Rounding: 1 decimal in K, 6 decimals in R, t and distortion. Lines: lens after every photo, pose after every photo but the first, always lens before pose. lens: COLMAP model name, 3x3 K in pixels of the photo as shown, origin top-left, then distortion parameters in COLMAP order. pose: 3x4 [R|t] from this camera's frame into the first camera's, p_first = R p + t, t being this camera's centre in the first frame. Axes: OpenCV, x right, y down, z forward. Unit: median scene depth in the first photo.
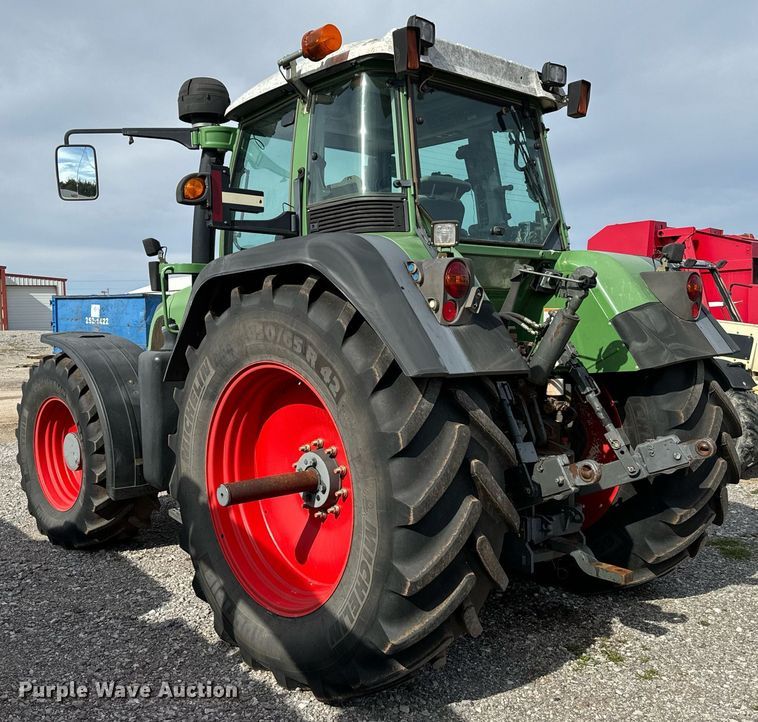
lens RADIAL K [[793.3, 0, 380.7], [0, 793.3, 357.8], [0, 0, 1]] dist [0.079306, -0.023976]
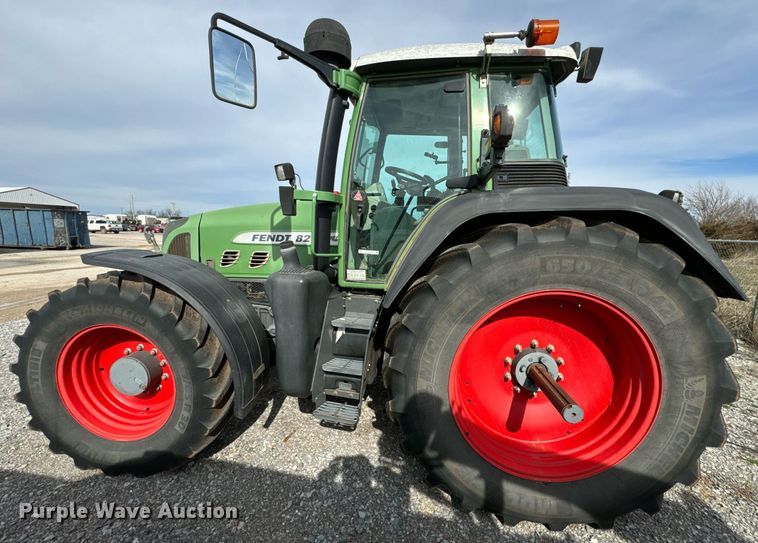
lens RADIAL K [[307.8, 0, 353.6], [0, 307.8, 273.7], [0, 0, 1]] dist [-0.000986, 0.000136]
pose [[0.726921, -0.059846, 0.684108, -0.619824], [-0.001123, 0.996091, 0.088331, -0.054518], [-0.686720, -0.064978, 0.724012, 0.799086]]
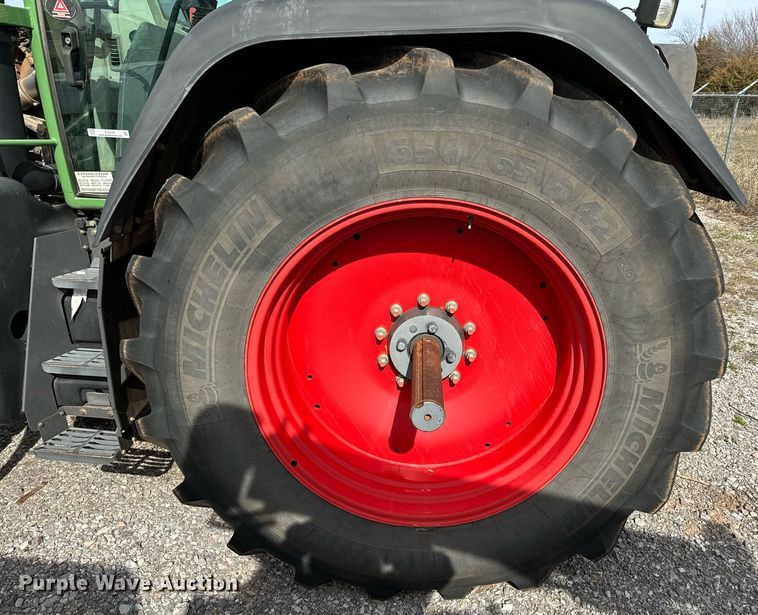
lens RADIAL K [[583.1, 0, 400.9], [0, 583.1, 309.5], [0, 0, 1]] dist [0.065030, -0.073667]
pose [[0.647387, -0.239116, 0.723681, -0.465058], [0.023788, 0.955388, 0.294395, -0.043642], [-0.761790, -0.173372, 0.624193, 0.642495]]
